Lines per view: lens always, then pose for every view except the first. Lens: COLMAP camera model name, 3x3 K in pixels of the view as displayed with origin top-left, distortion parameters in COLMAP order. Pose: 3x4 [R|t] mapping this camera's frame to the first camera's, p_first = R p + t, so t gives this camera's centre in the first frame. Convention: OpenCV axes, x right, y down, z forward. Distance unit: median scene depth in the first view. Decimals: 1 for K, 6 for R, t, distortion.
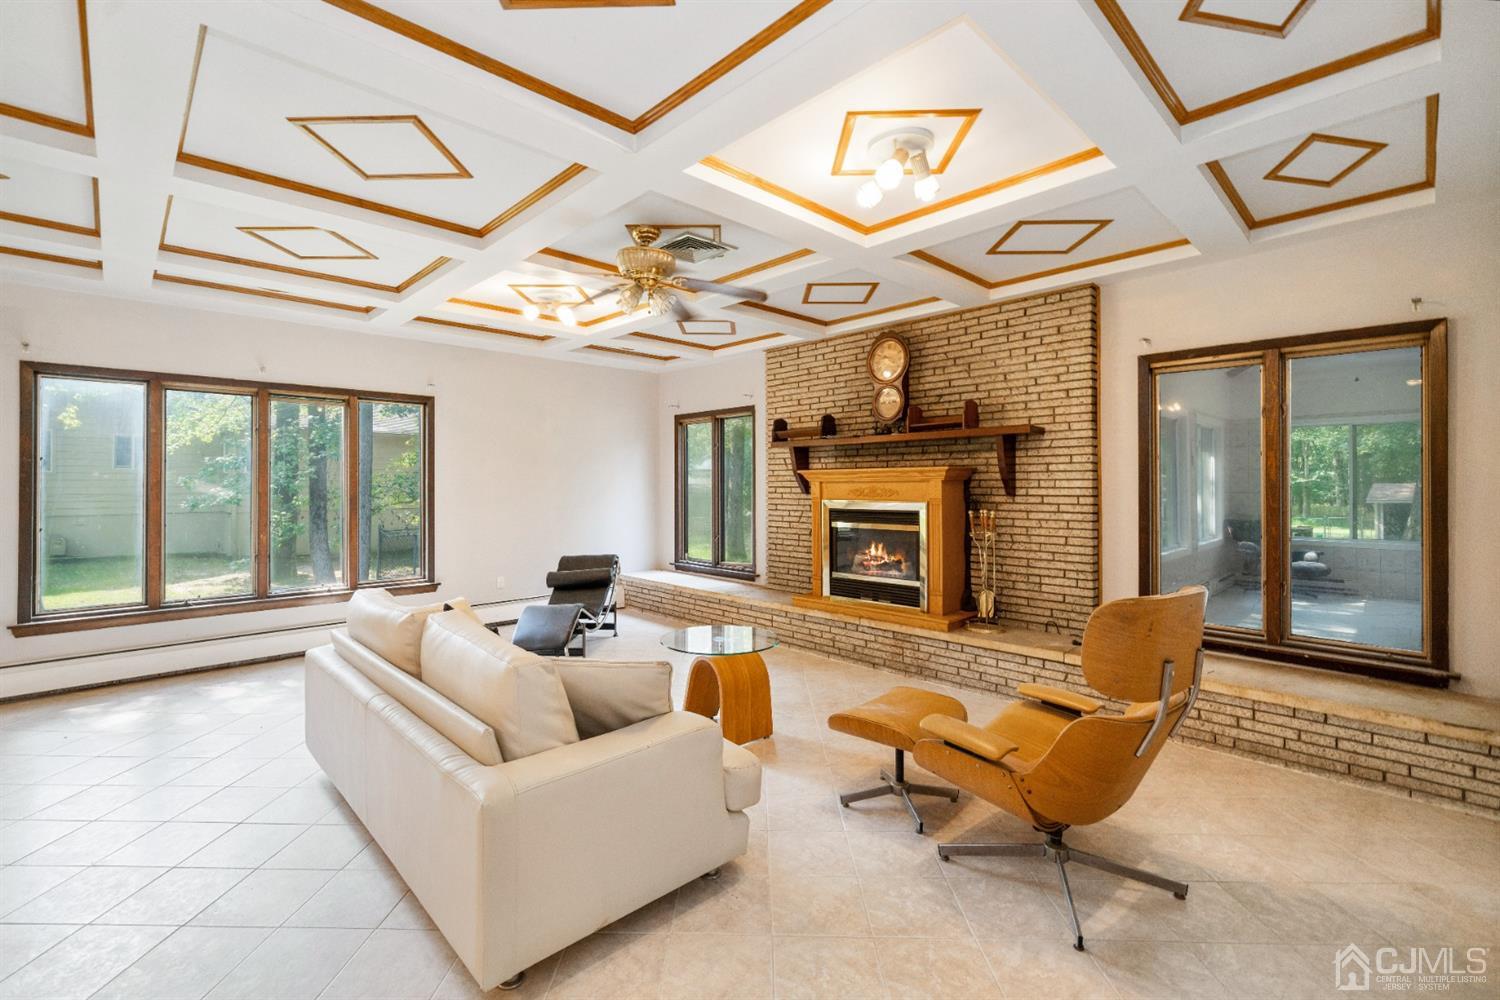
lens RADIAL K [[648.8, 0, 748.0], [0, 648.8, 484.8], [0, 0, 1]] dist [-0.002948, -0.000265]
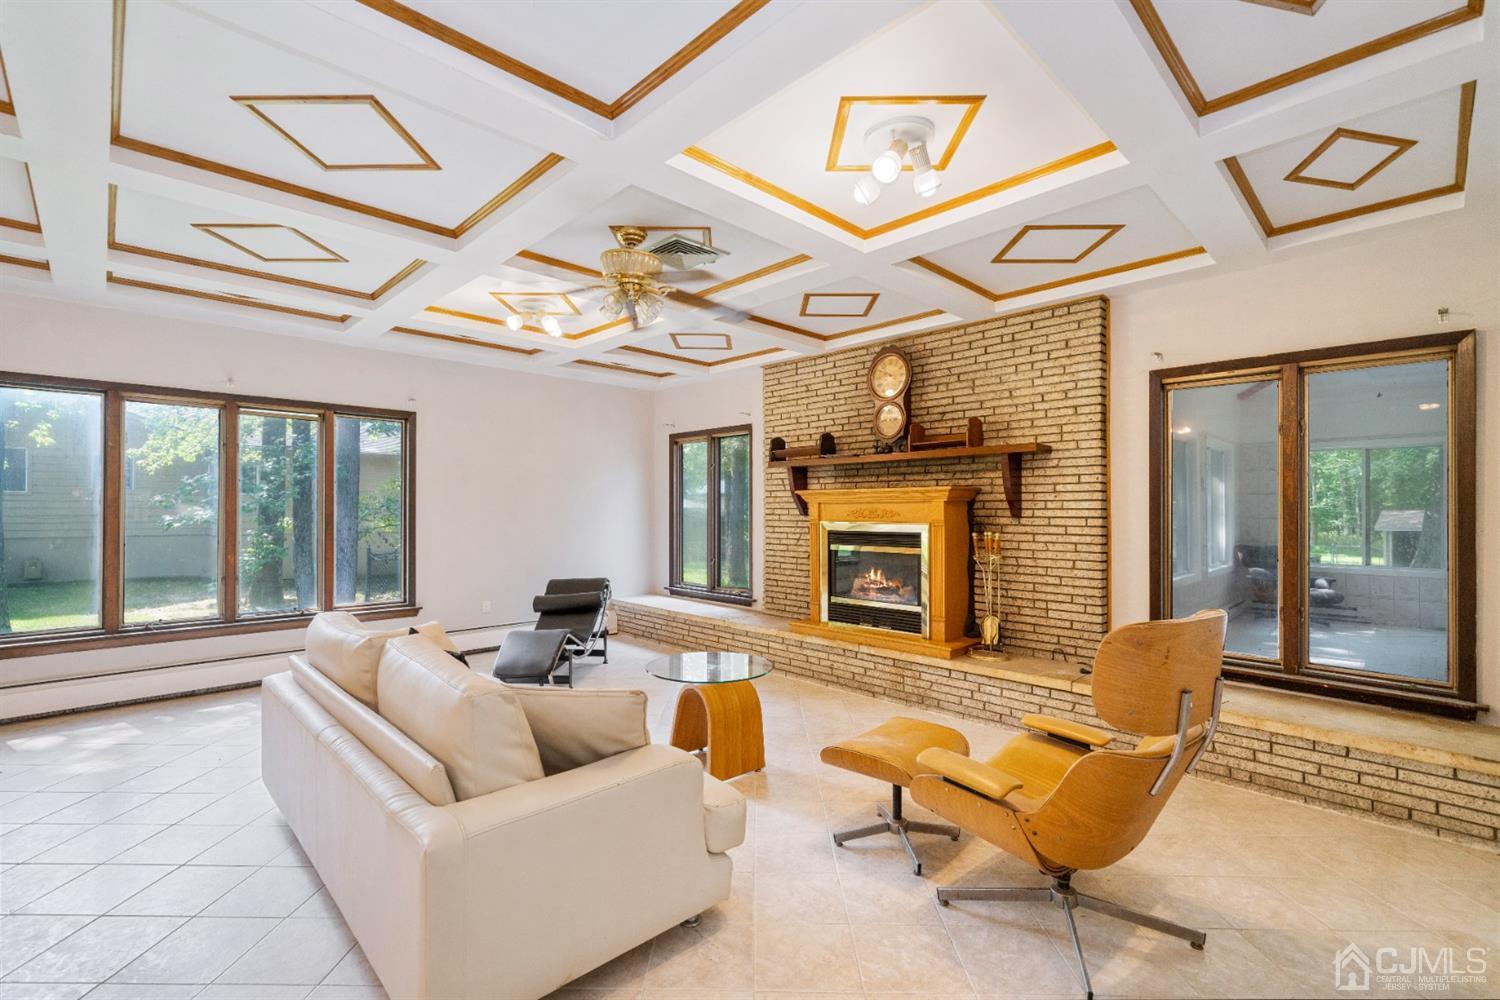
lens RADIAL K [[658.9, 0, 757.0], [0, 658.9, 507.3], [0, 0, 1]] dist [0.000205, 0.000055]
pose [[0.999948, 0.004351, 0.009175, 0.012949], [-0.004315, 0.999983, -0.003931, 0.007404], [-0.009192, 0.003892, 0.999950, 0.029465]]
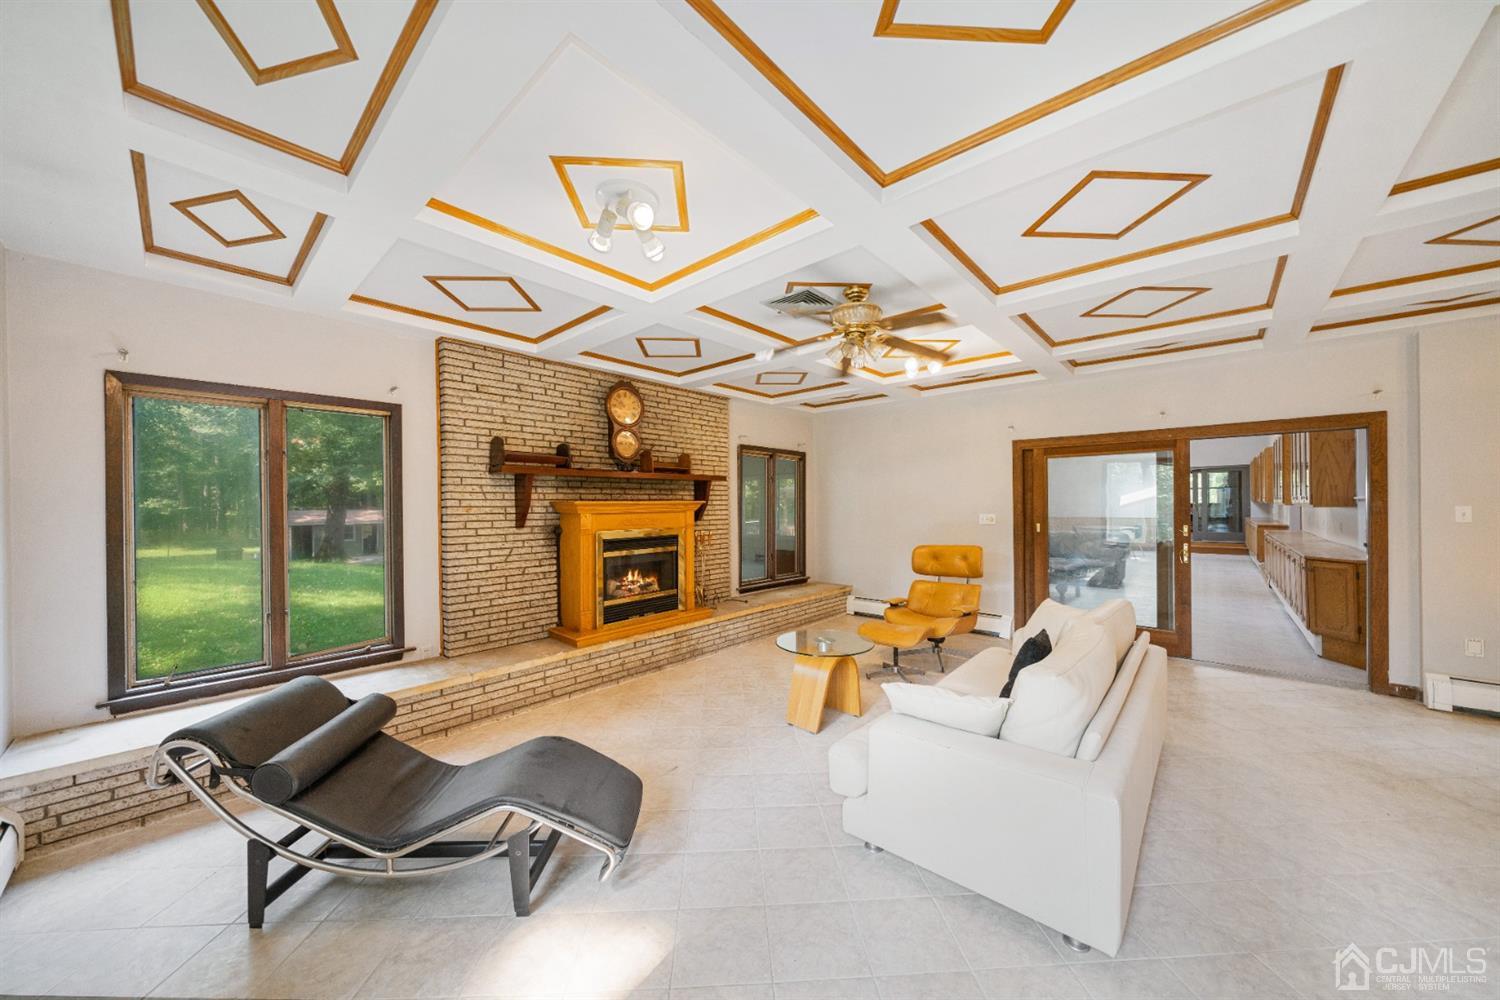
lens RADIAL K [[514.2, 0, 750.0], [0, 514.2, 500.0], [0, 0, 1]] dist [-0.001118, -0.000015]
pose [[-0.068399, 0.004016, 0.997650, -0.783618], [0.001439, 0.999991, -0.003927, -0.025419], [-0.997657, 0.001167, -0.068404, 0.933042]]
